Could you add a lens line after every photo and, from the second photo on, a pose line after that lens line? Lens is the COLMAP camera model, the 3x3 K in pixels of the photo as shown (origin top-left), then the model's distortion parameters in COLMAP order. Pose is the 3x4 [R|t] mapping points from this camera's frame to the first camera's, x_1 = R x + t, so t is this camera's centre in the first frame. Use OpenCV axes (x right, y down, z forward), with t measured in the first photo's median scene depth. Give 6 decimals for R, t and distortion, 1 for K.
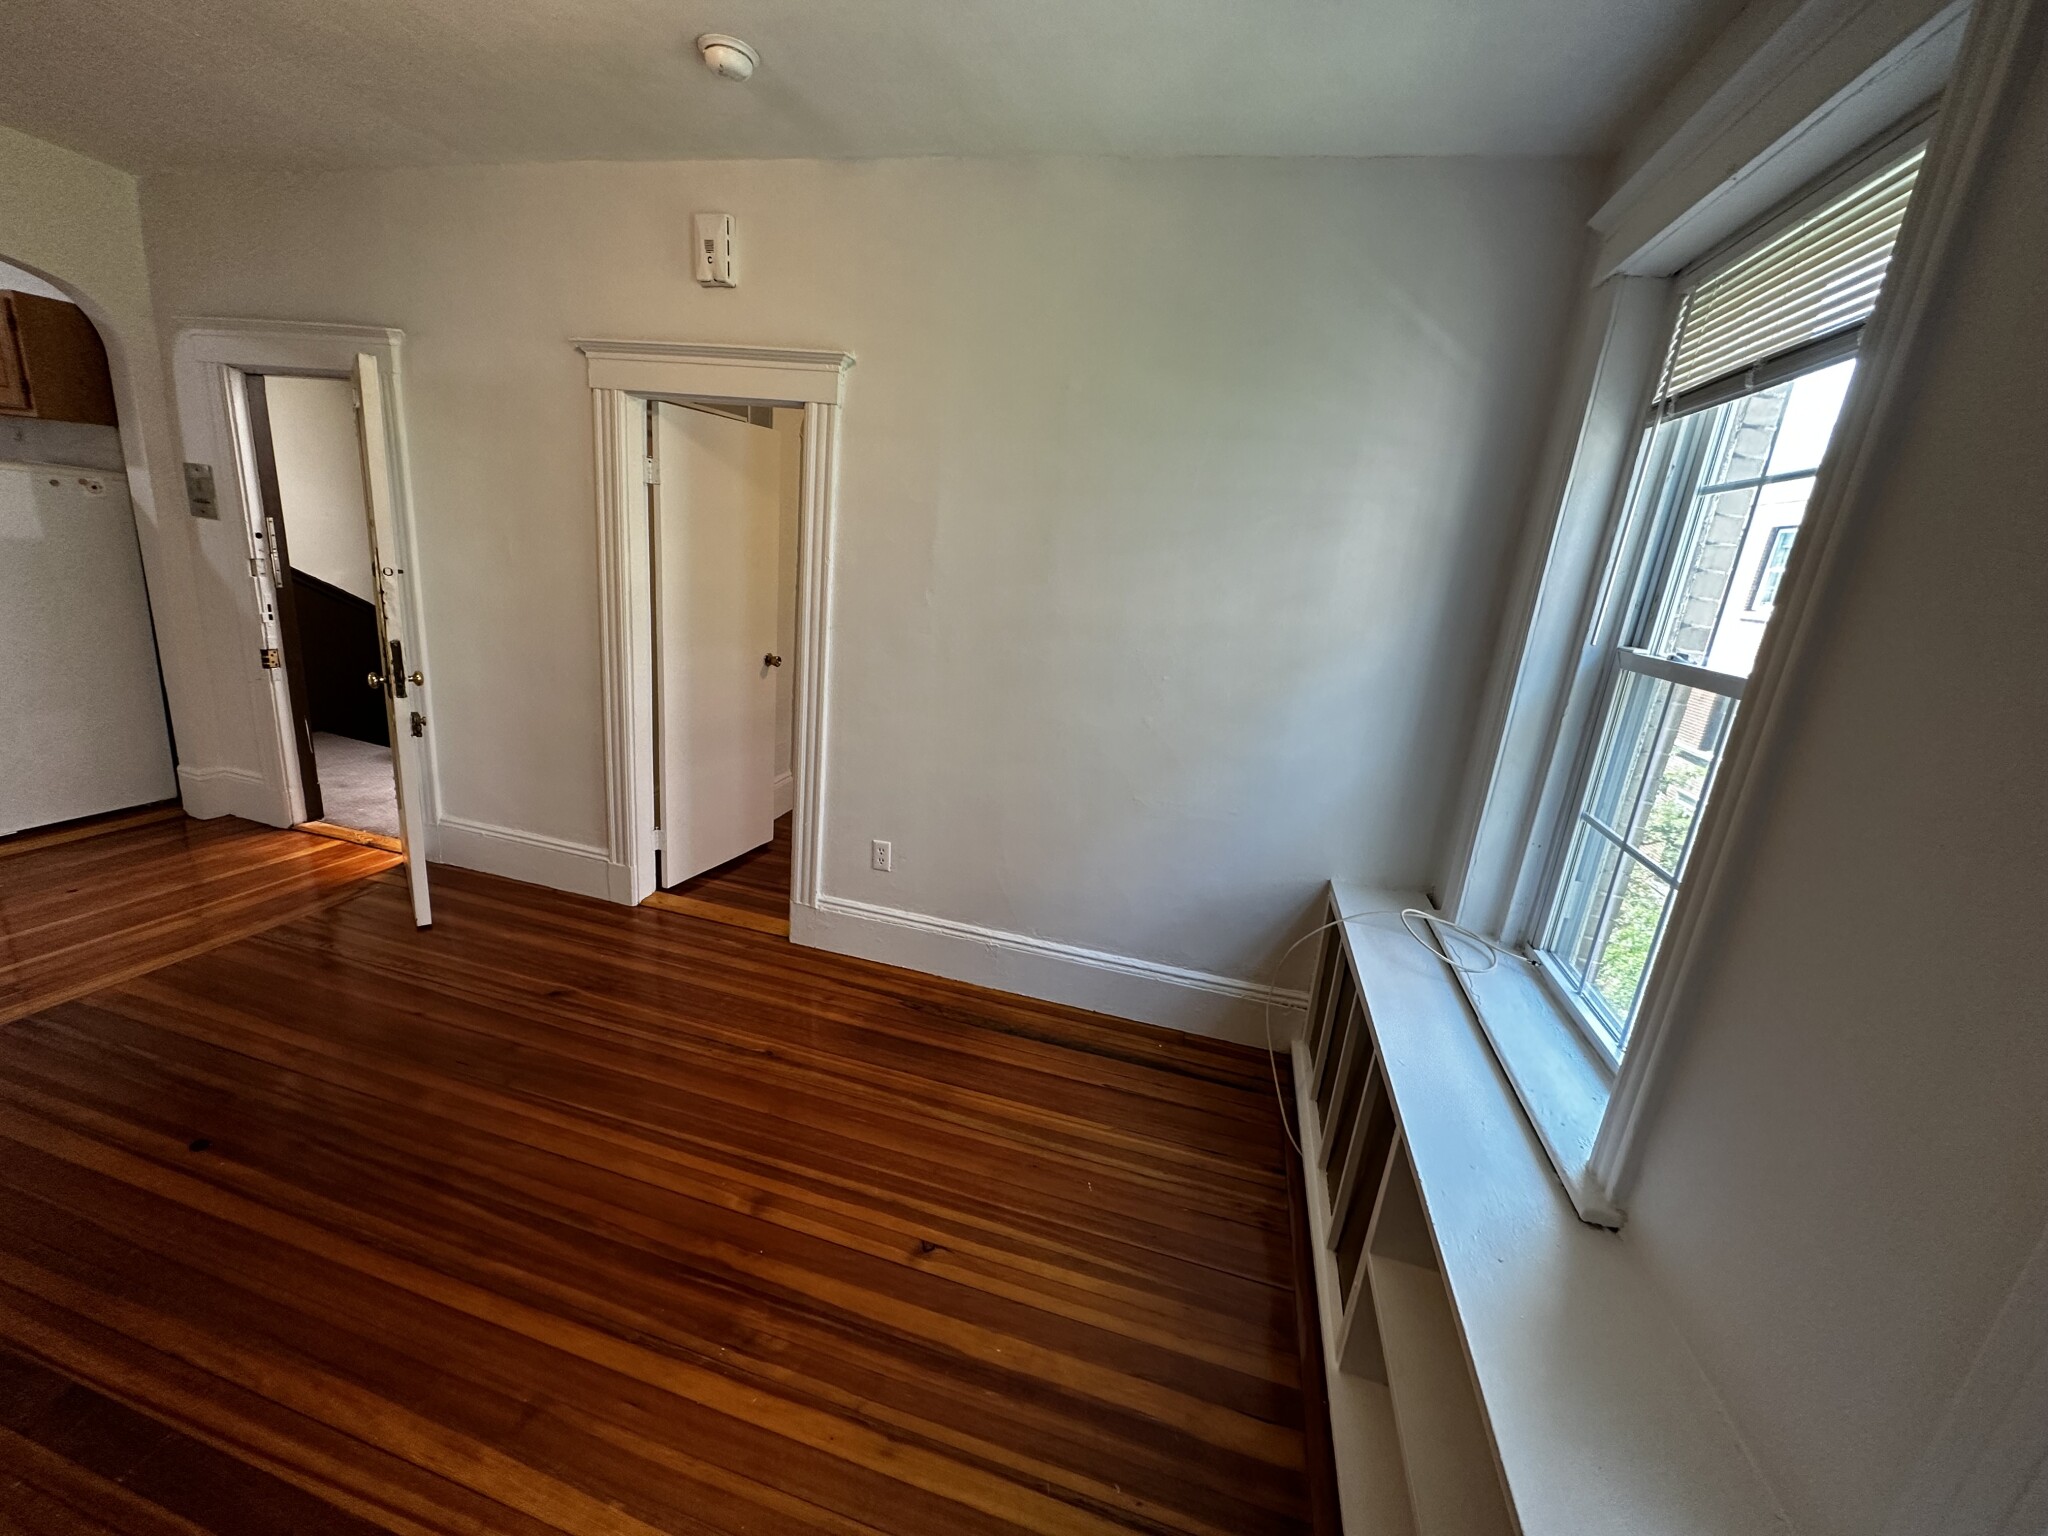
lens RADIAL K [[814.6, 0, 1022.1], [0, 814.6, 771.3], [0, 0, 1]] dist [-0.003524, 0.001045]
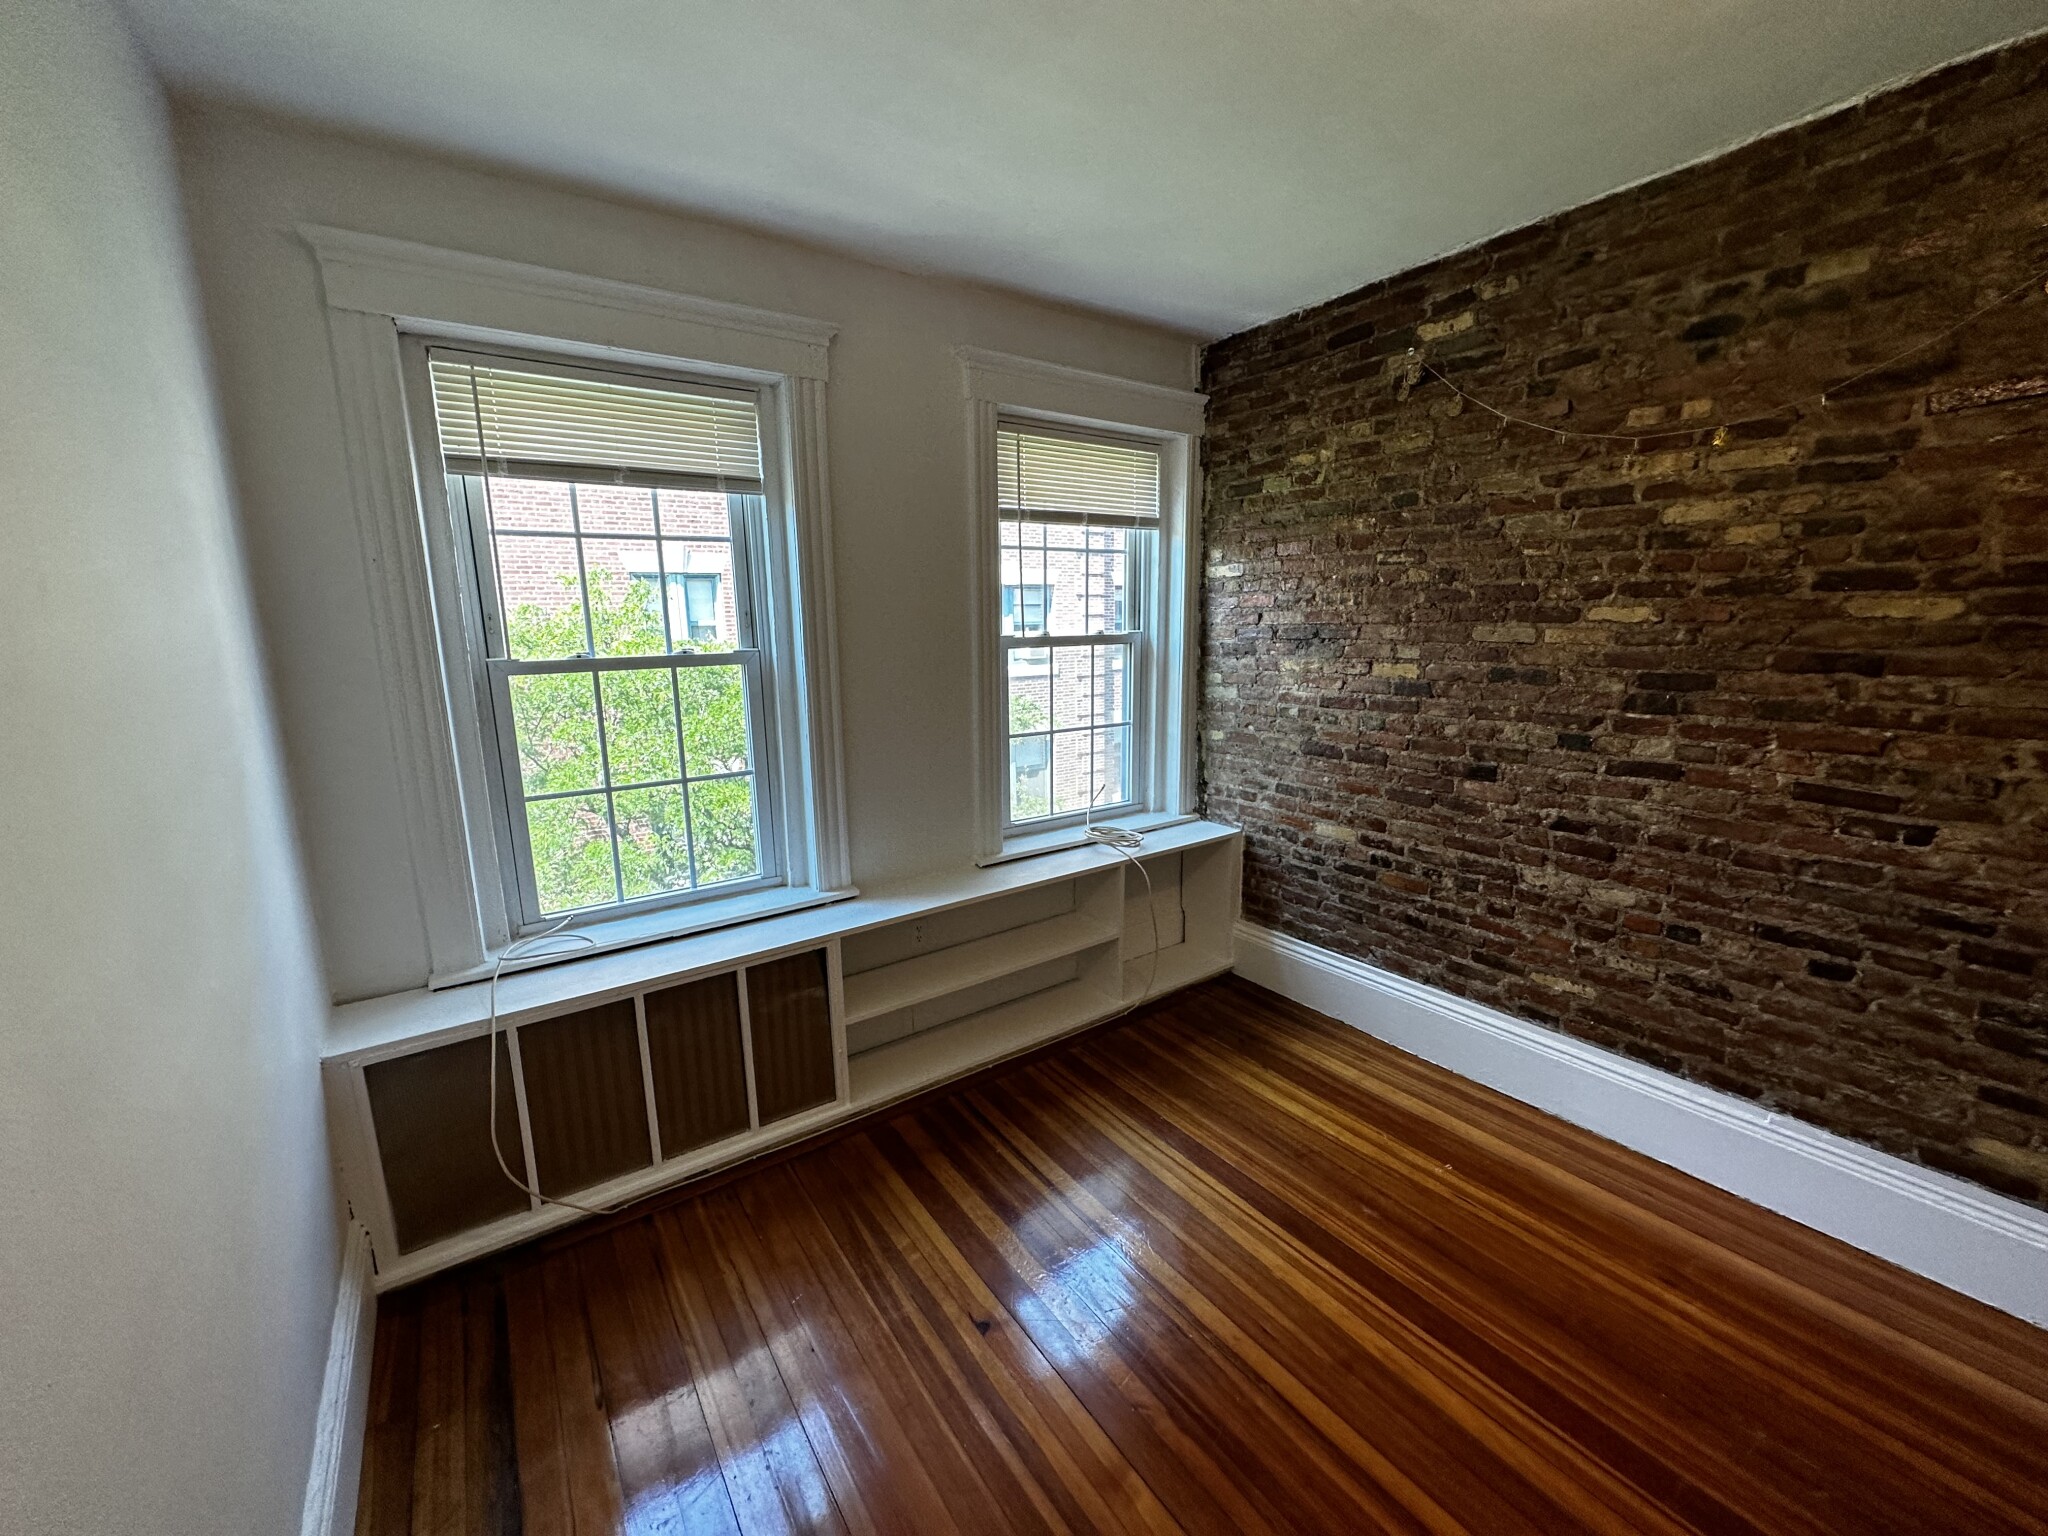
lens RADIAL K [[814.6, 0, 1028.3], [0, 814.6, 767.3], [0, 0, 1]] dist [-0.003524, 0.001045]
pose [[-0.762137, -0.206995, 0.613433, -0.338758], [0.113952, 0.889829, 0.441836, -0.244370], [-0.637309, 0.406641, -0.654584, 0.730643]]
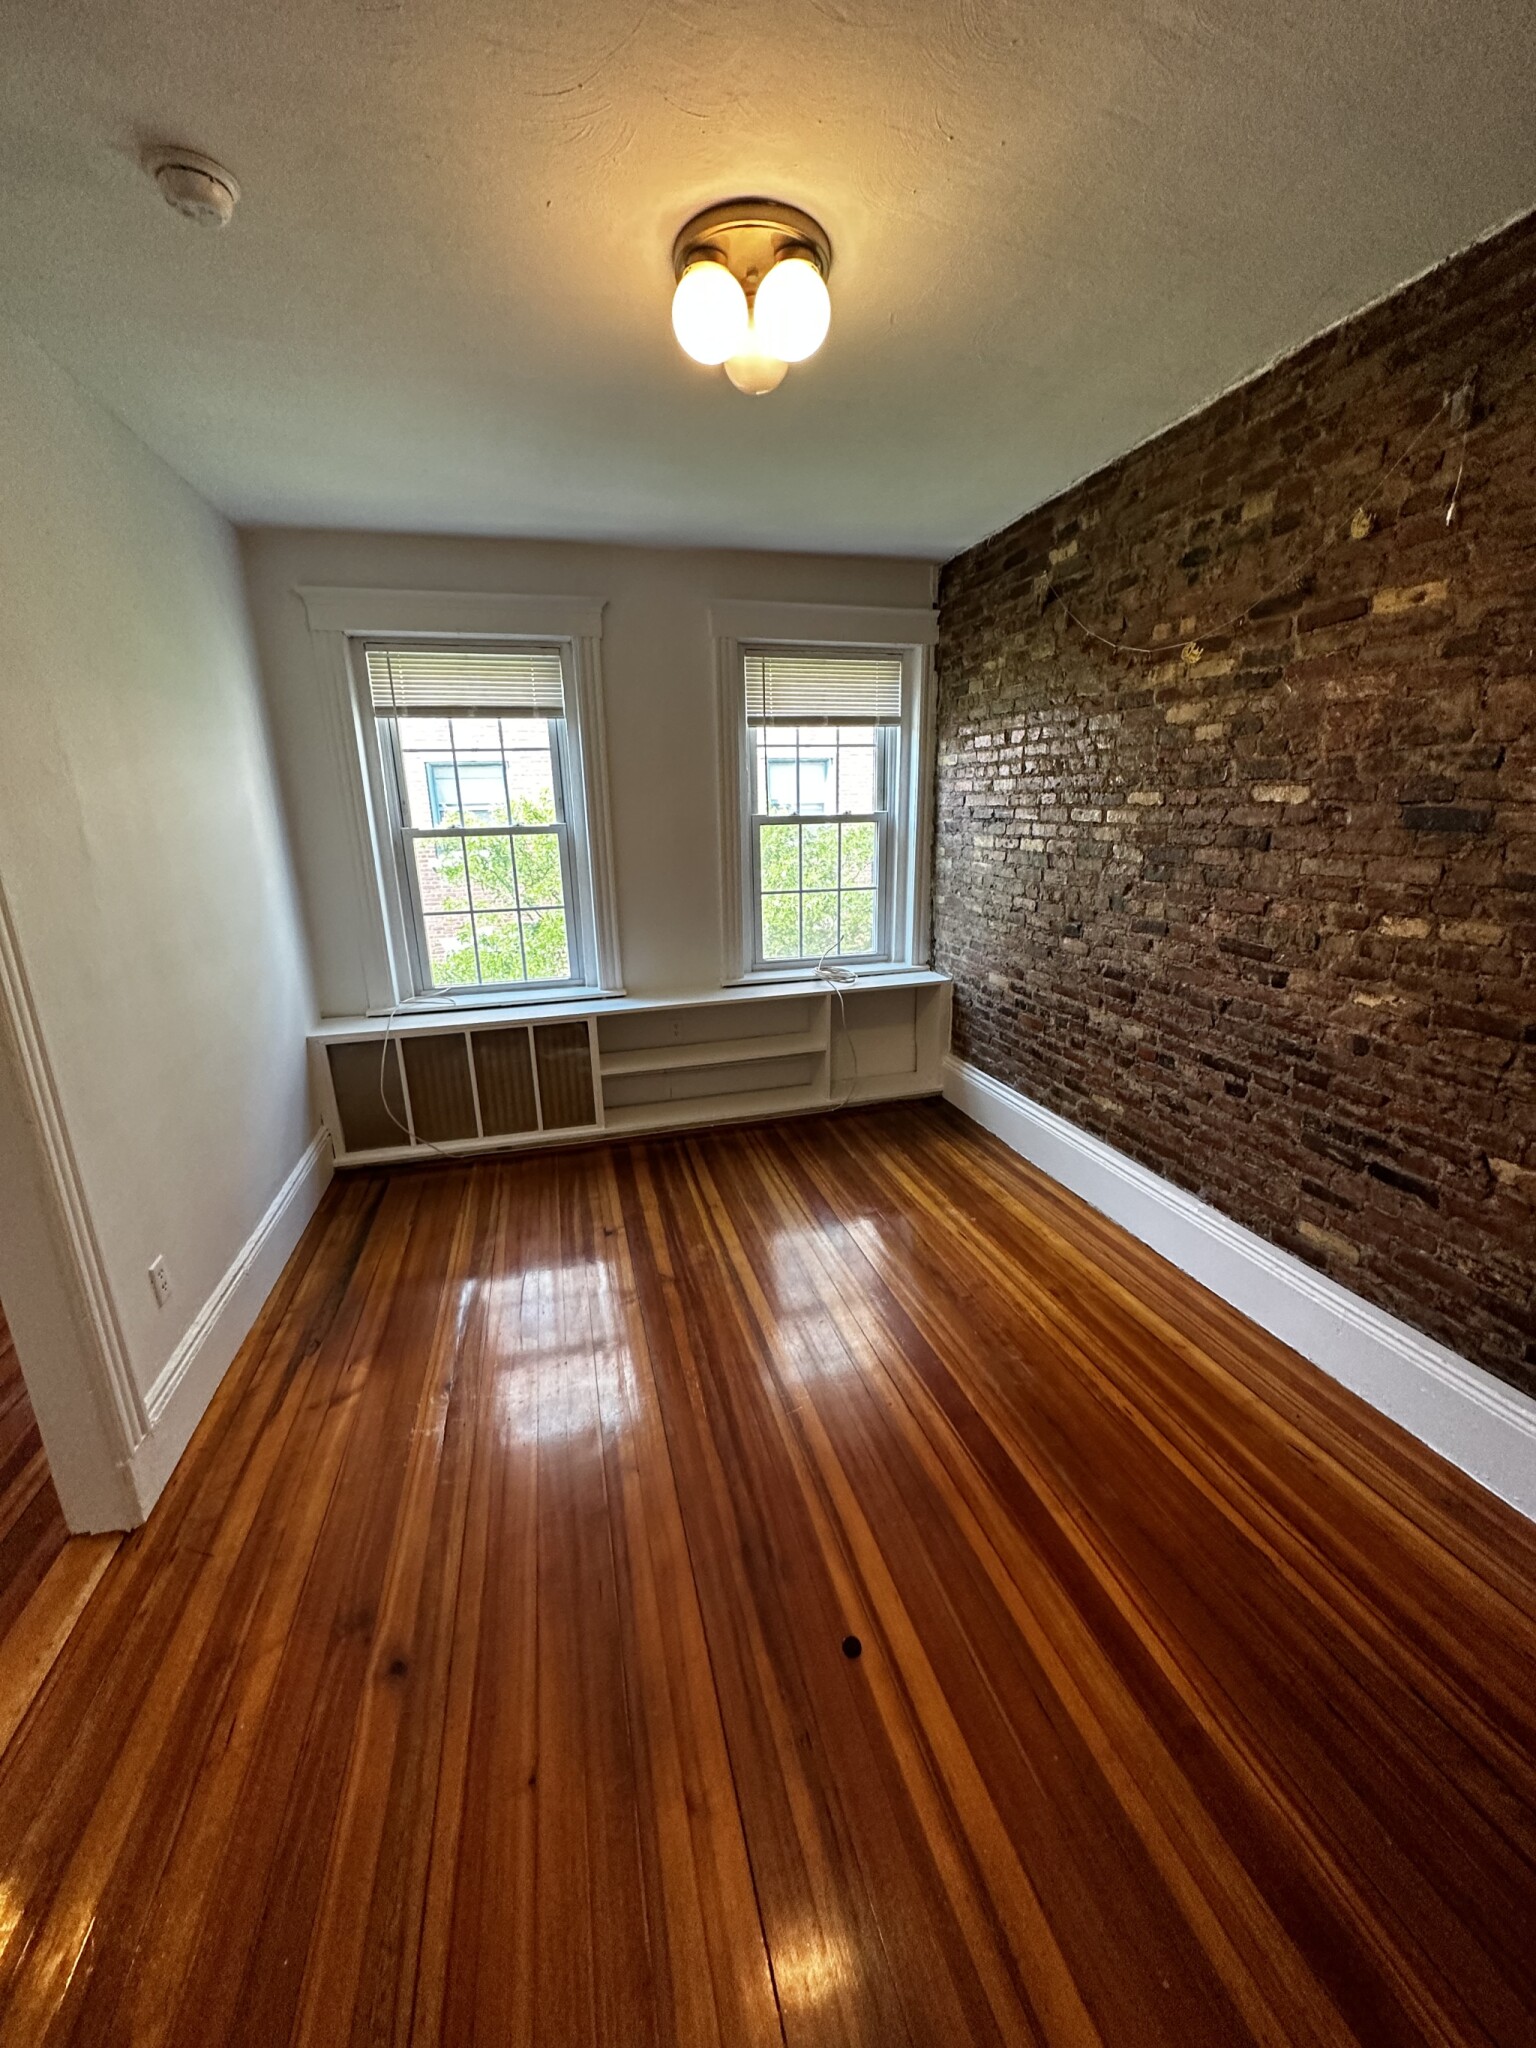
lens RADIAL K [[814.6, 0, 770.6], [0, 814.6, 1021.0], [0, 0, 1]] dist [-0.003524, 0.001045]
pose [[-0.504071, -0.315109, 0.804126, -0.809900], [0.202994, 0.861756, 0.464940, -0.268174], [-0.839467, 0.397596, -0.370421, 0.636295]]
